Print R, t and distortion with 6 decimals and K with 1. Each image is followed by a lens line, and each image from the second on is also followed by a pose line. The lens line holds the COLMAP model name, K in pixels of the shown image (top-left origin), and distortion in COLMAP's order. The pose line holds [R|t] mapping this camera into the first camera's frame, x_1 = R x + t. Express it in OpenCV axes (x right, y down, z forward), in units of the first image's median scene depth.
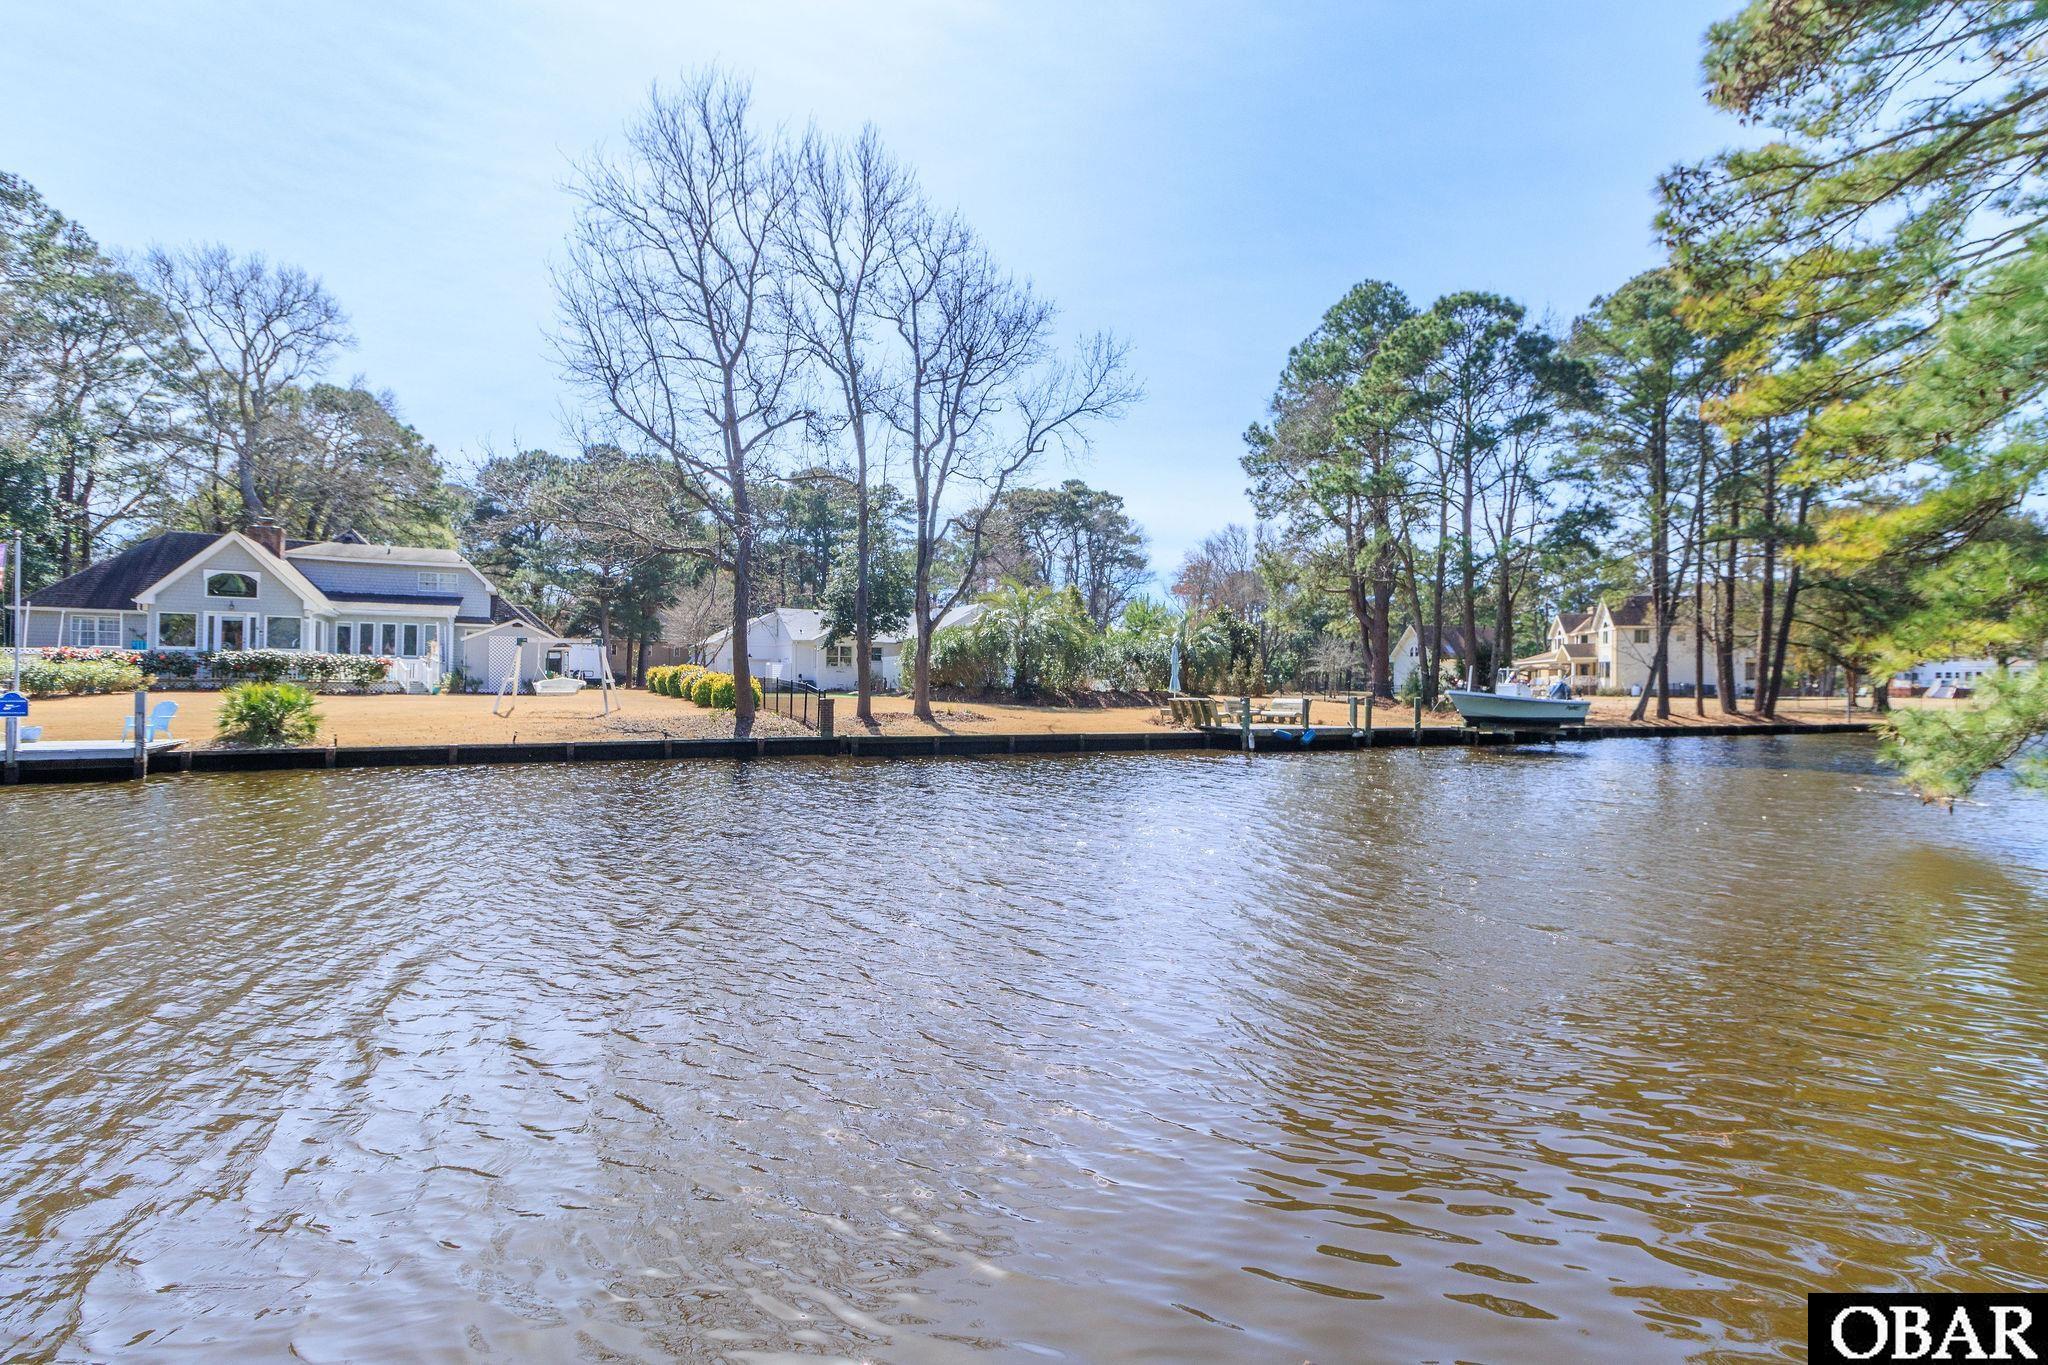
lens RADIAL K [[958.9, 0, 1041.4], [0, 958.9, 677.3], [0, 0, 1]] dist [0.002718, 0.000710]
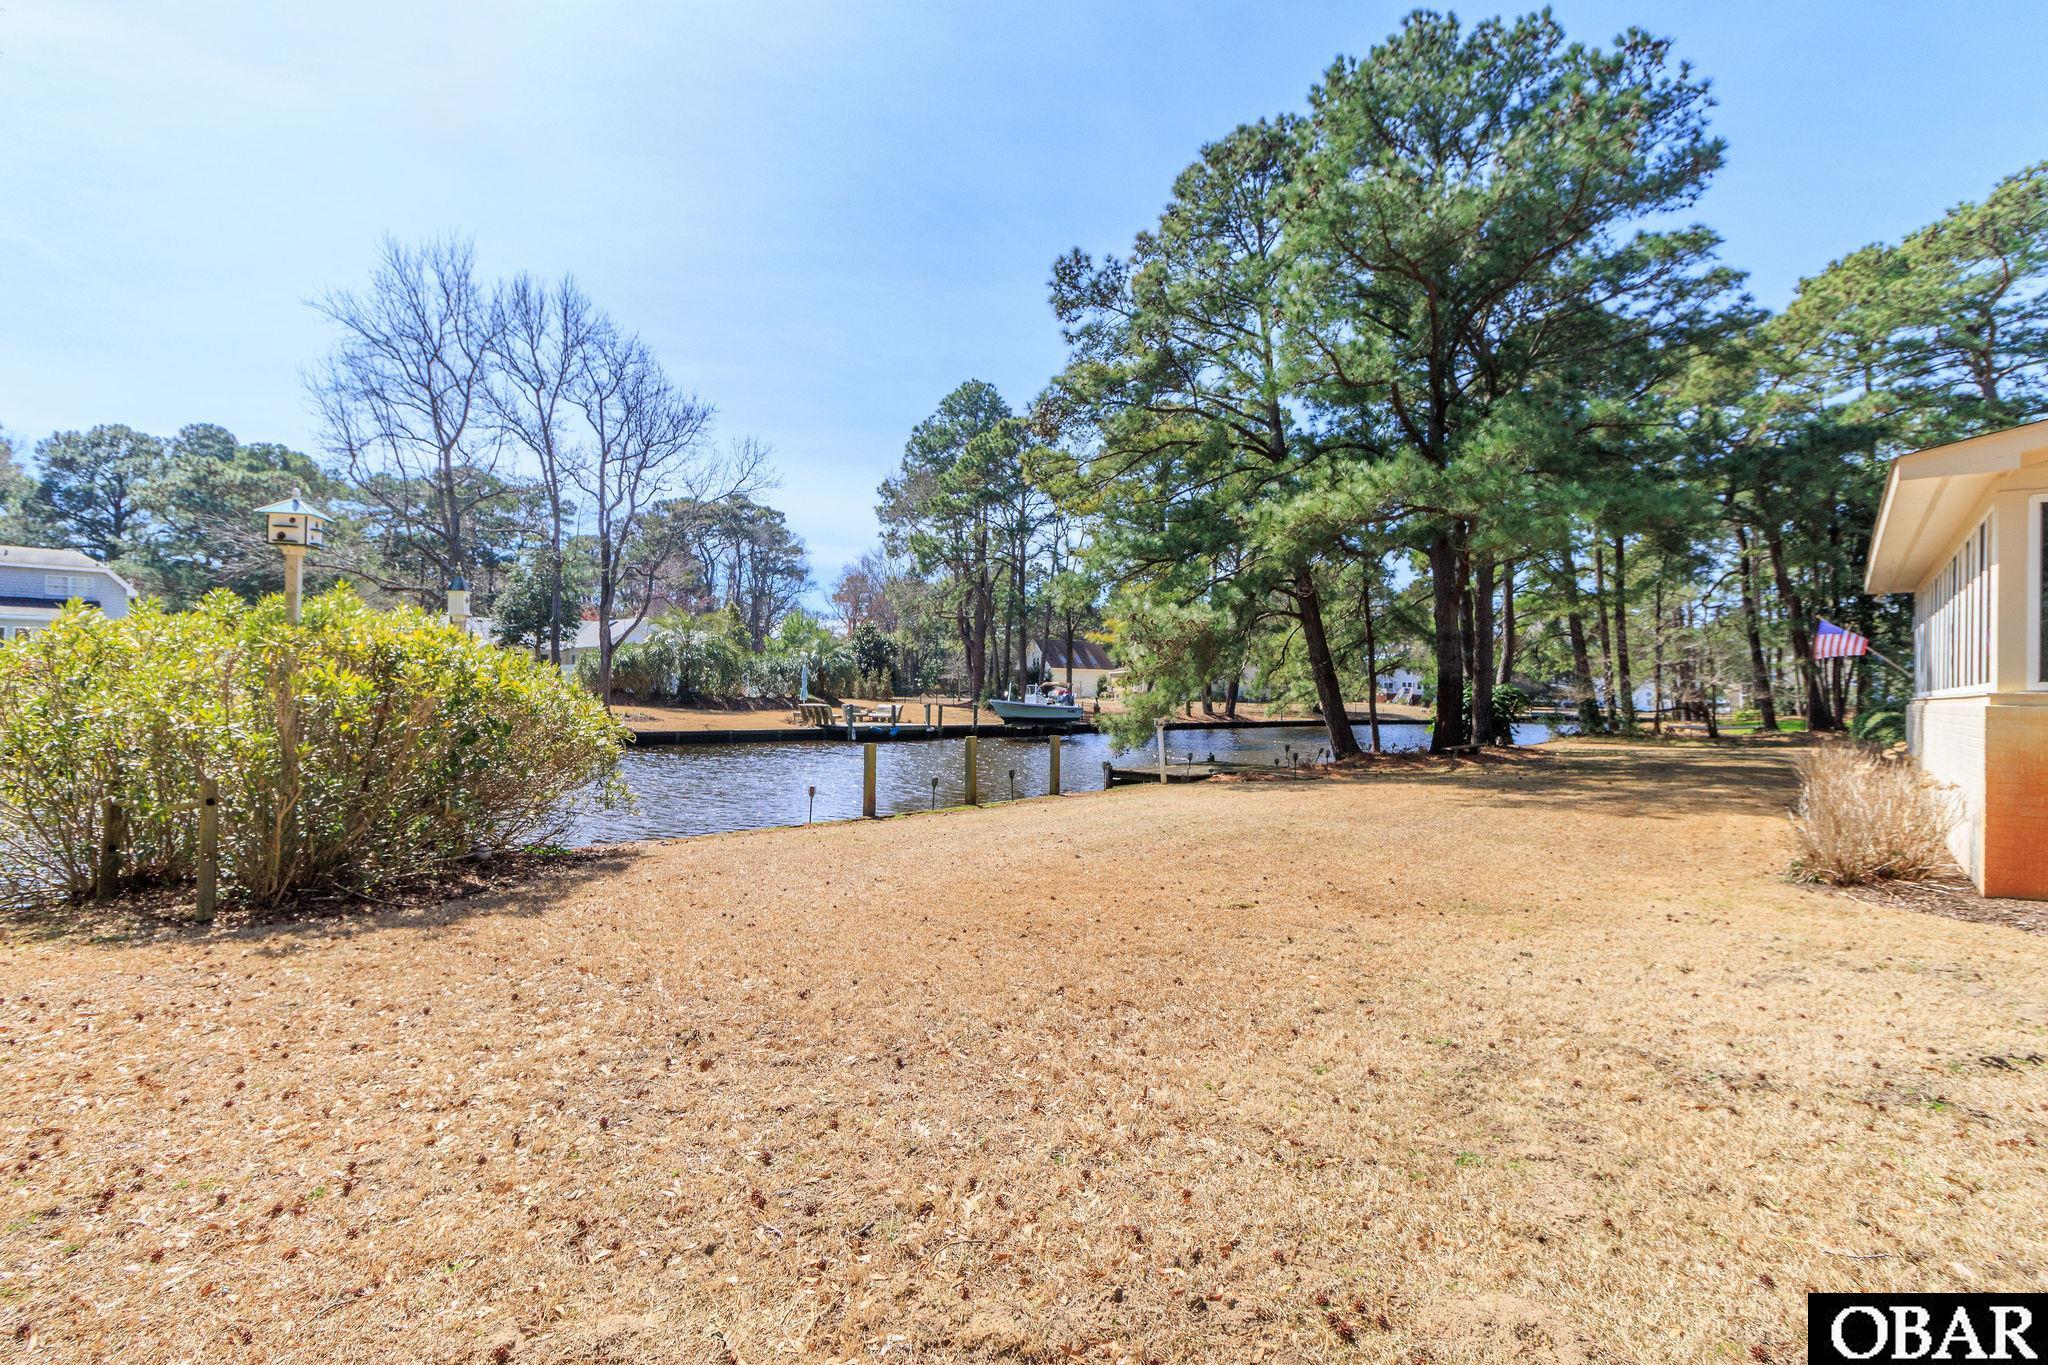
lens RADIAL K [[958.9, 0, 1039.1], [0, 958.9, 673.5], [0, 0, 1]] dist [0.002718, 0.000710]
pose [[0.943816, 0.013252, 0.330205, 0.002690], [-0.012371, 0.999912, -0.004770, -0.016890], [-0.330240, 0.000417, 0.943897, -0.354472]]
